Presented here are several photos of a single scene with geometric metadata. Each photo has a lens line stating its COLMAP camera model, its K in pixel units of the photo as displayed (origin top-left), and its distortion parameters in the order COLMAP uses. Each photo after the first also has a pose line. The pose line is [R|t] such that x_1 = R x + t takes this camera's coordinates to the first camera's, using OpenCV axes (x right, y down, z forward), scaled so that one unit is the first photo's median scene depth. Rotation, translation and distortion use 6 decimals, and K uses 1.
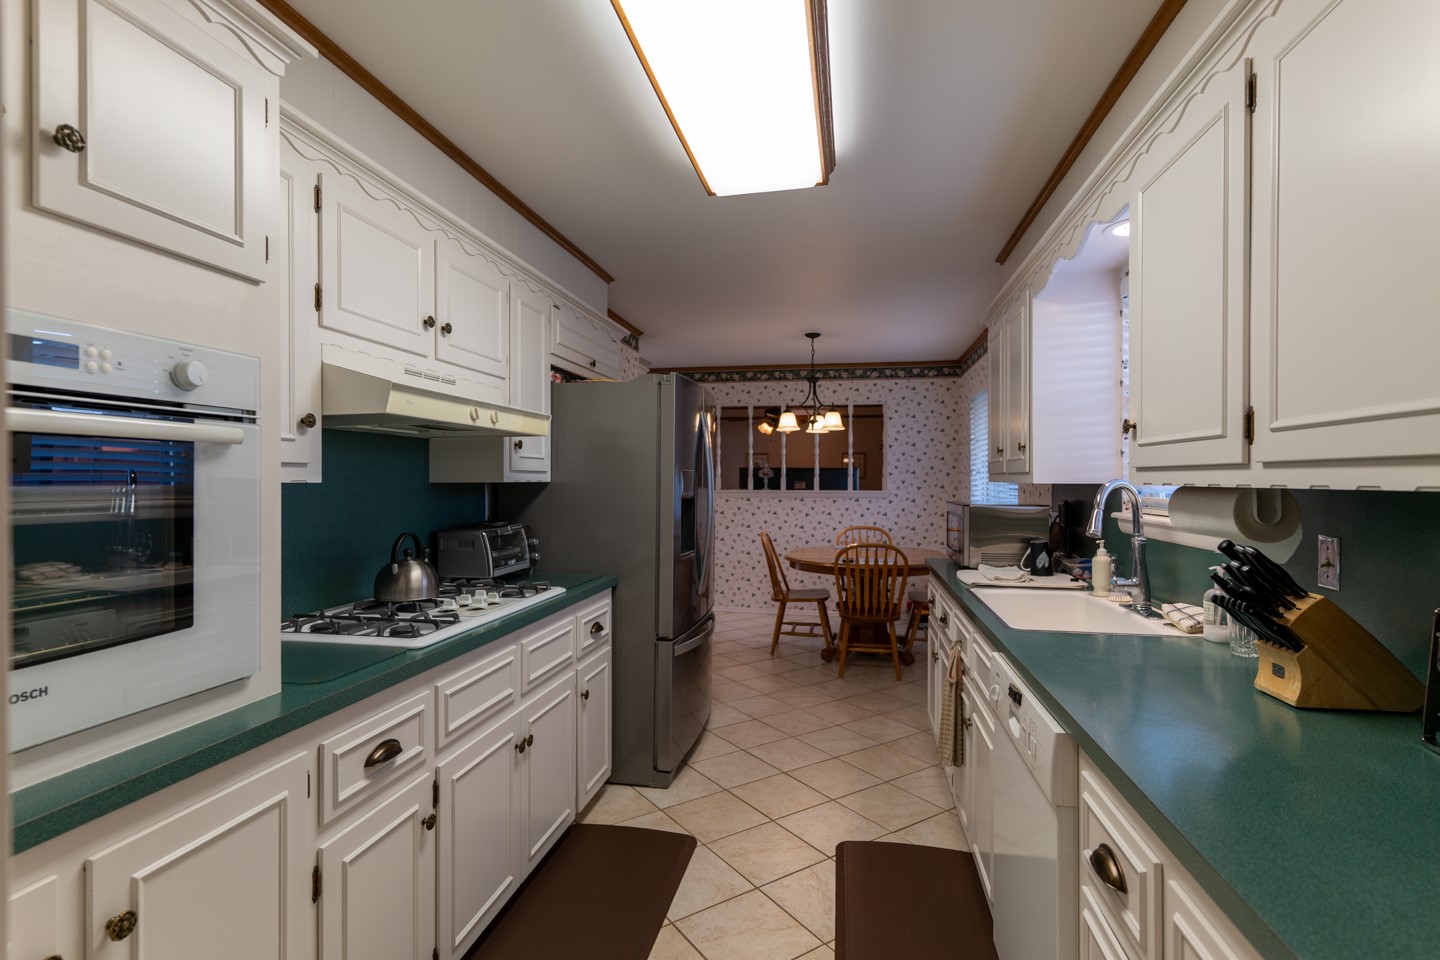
lens RADIAL K [[699.0, 0, 720.0], [0, 699.0, 480.0], [0, 0, 1]] dist [0.008995, 0.000308]
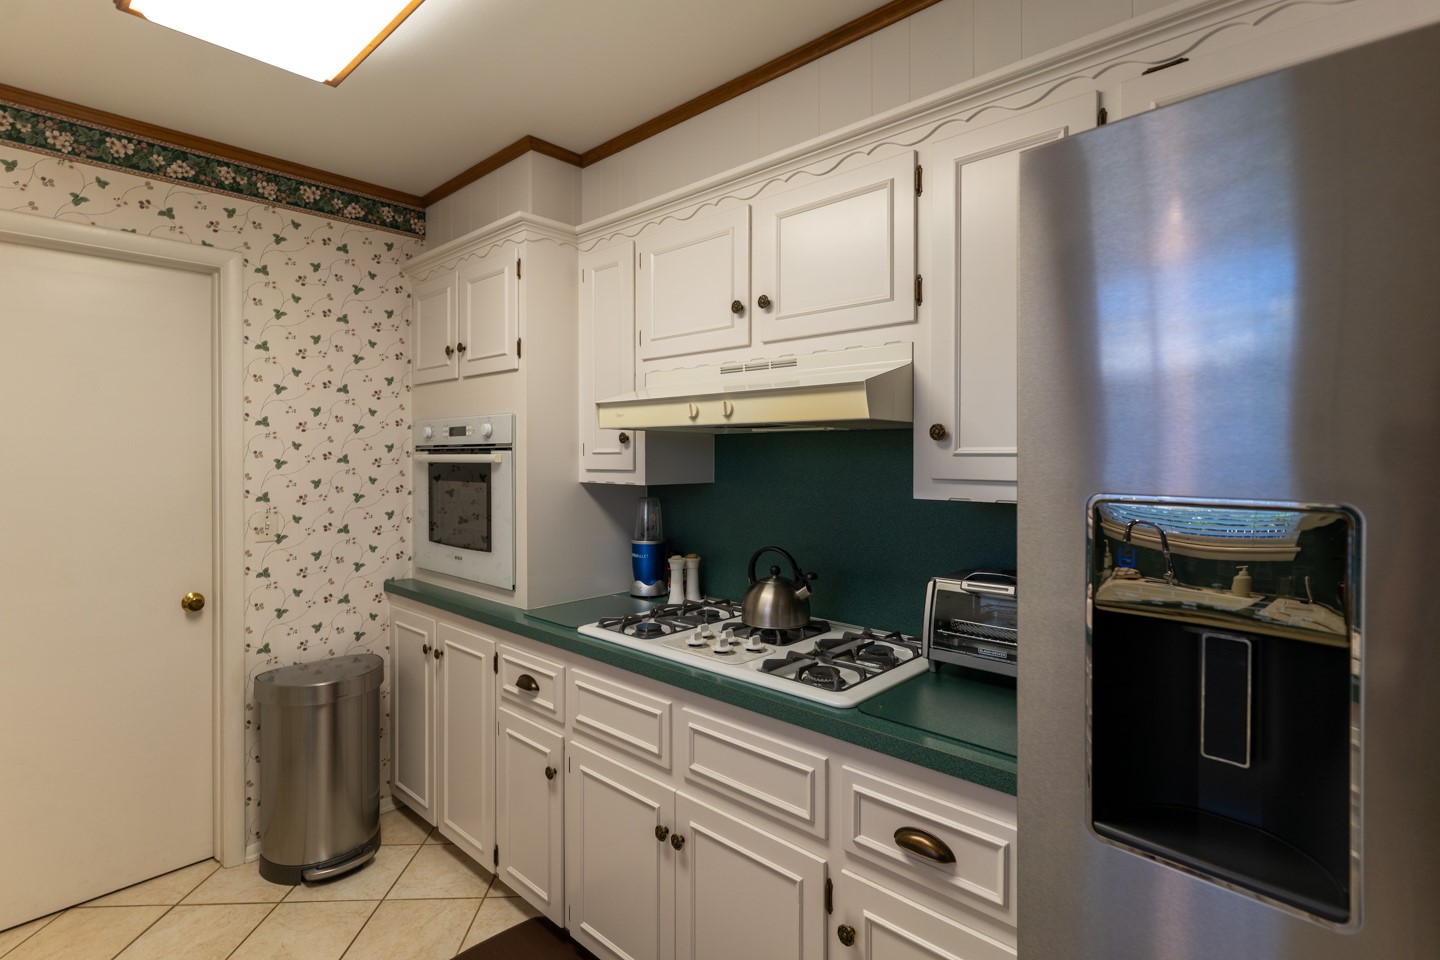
lens RADIAL K [[699.0, 0, 720.0], [0, 699.0, 480.0], [0, 0, 1]] dist [0.008995, 0.000308]
pose [[-0.535283, 0.027037, -0.844240, 0.351620], [-0.001769, 0.999450, 0.033129, -0.042477], [0.844671, 0.019227, -0.534941, 1.537588]]
